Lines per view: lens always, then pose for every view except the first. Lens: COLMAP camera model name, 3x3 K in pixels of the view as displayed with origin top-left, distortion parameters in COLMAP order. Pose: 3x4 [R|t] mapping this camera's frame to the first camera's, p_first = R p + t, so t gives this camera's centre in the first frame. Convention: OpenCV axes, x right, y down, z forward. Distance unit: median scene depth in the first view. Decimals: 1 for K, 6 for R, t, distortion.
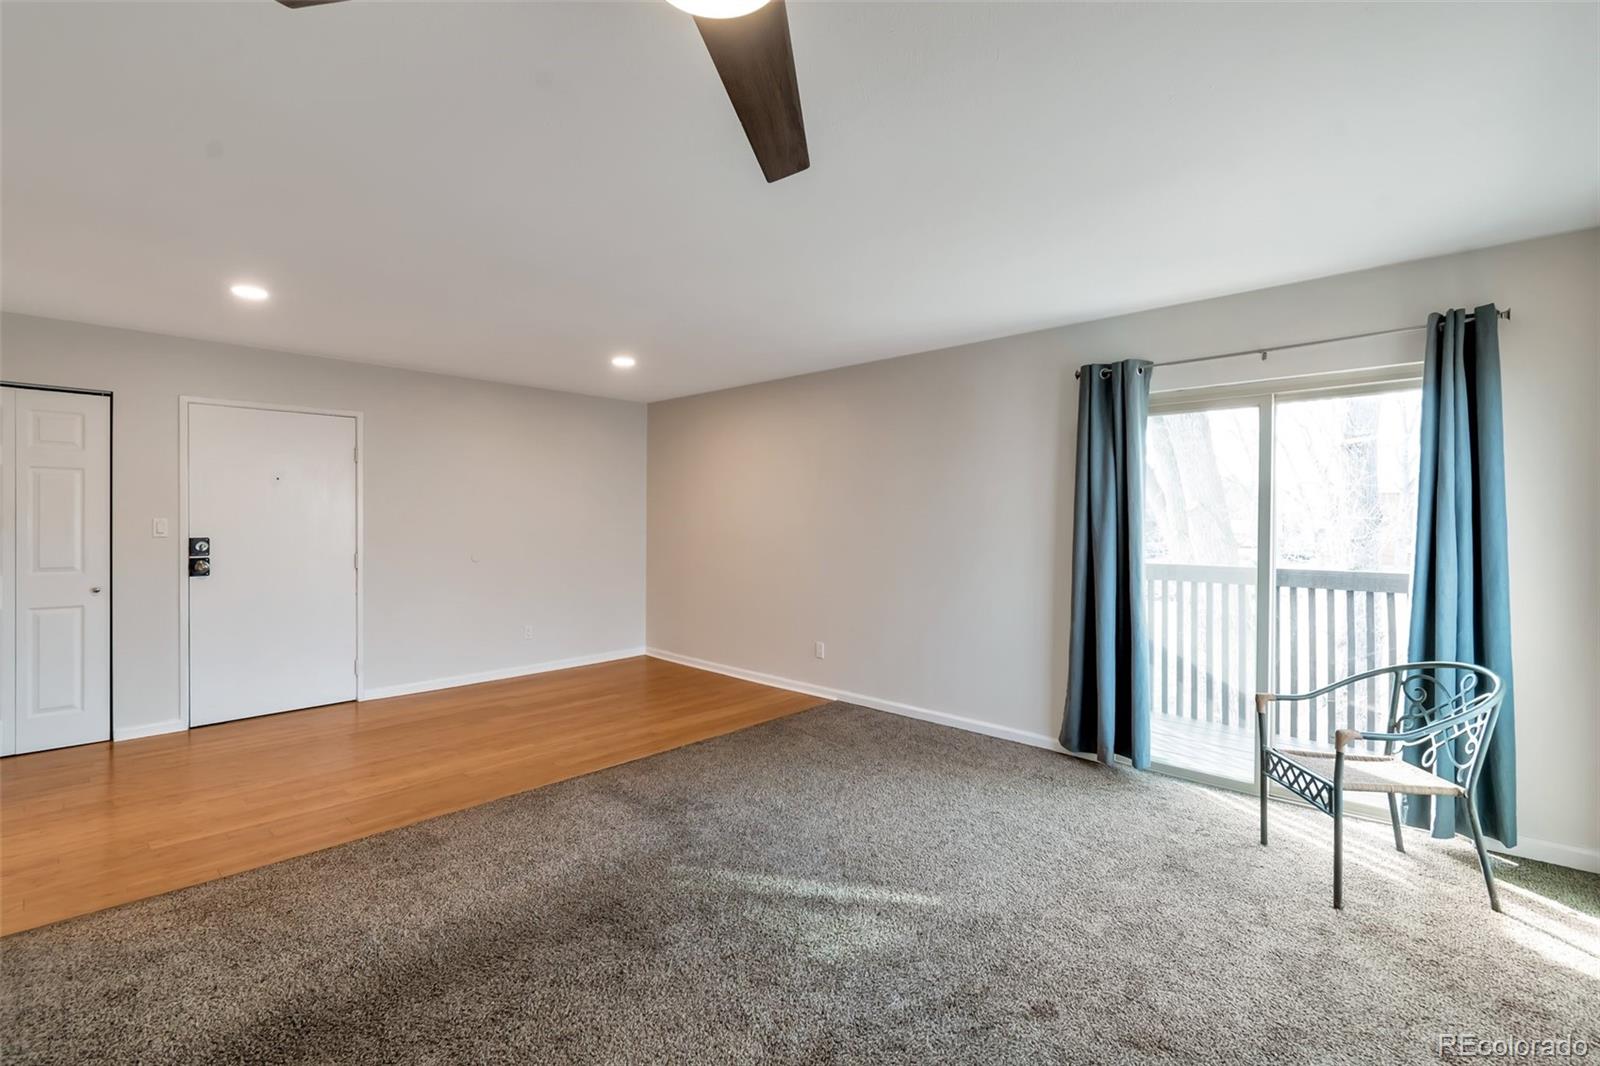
lens RADIAL K [[749.4, 0, 796.9], [0, 749.4, 519.5], [0, 0, 1]] dist [0.001453, -0.000144]
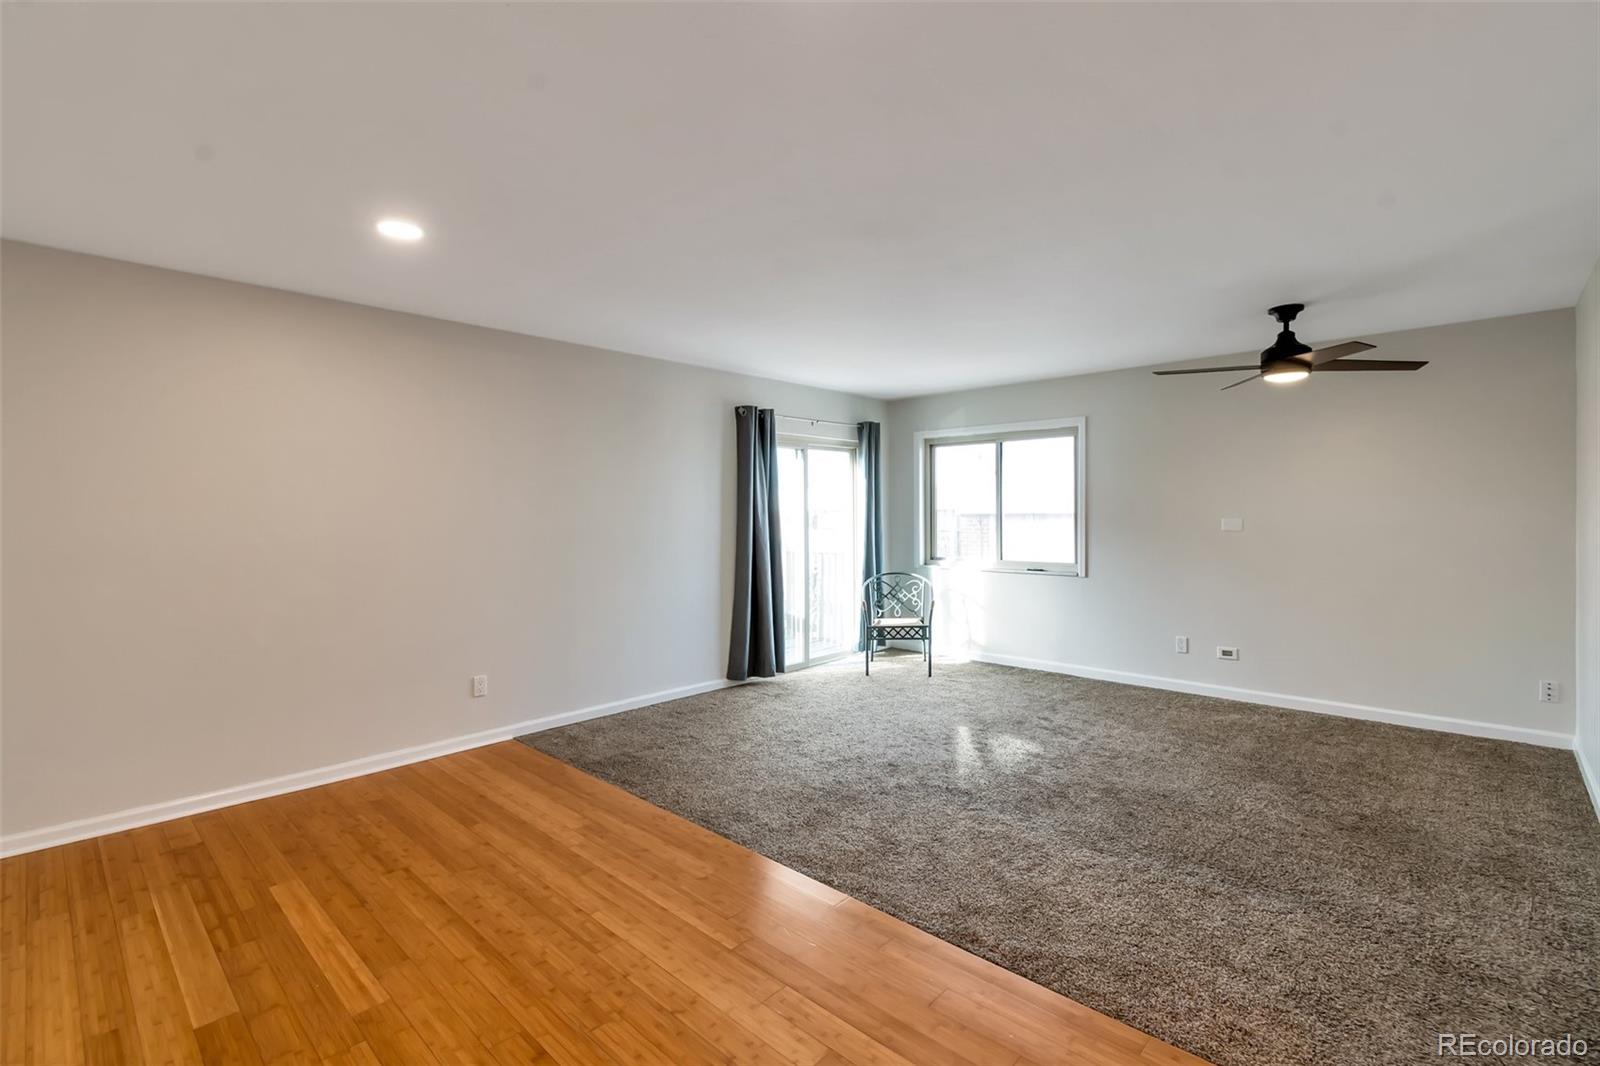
lens RADIAL K [[749.4, 0, 796.9], [0, 749.4, 519.5], [0, 0, 1]] dist [0.001453, -0.000144]
pose [[-0.047559, -0.009605, 0.998822, -1.055130], [0.006175, 0.999932, 0.009909, -0.002837], [-0.998849, 0.006639, -0.047497, 0.996384]]
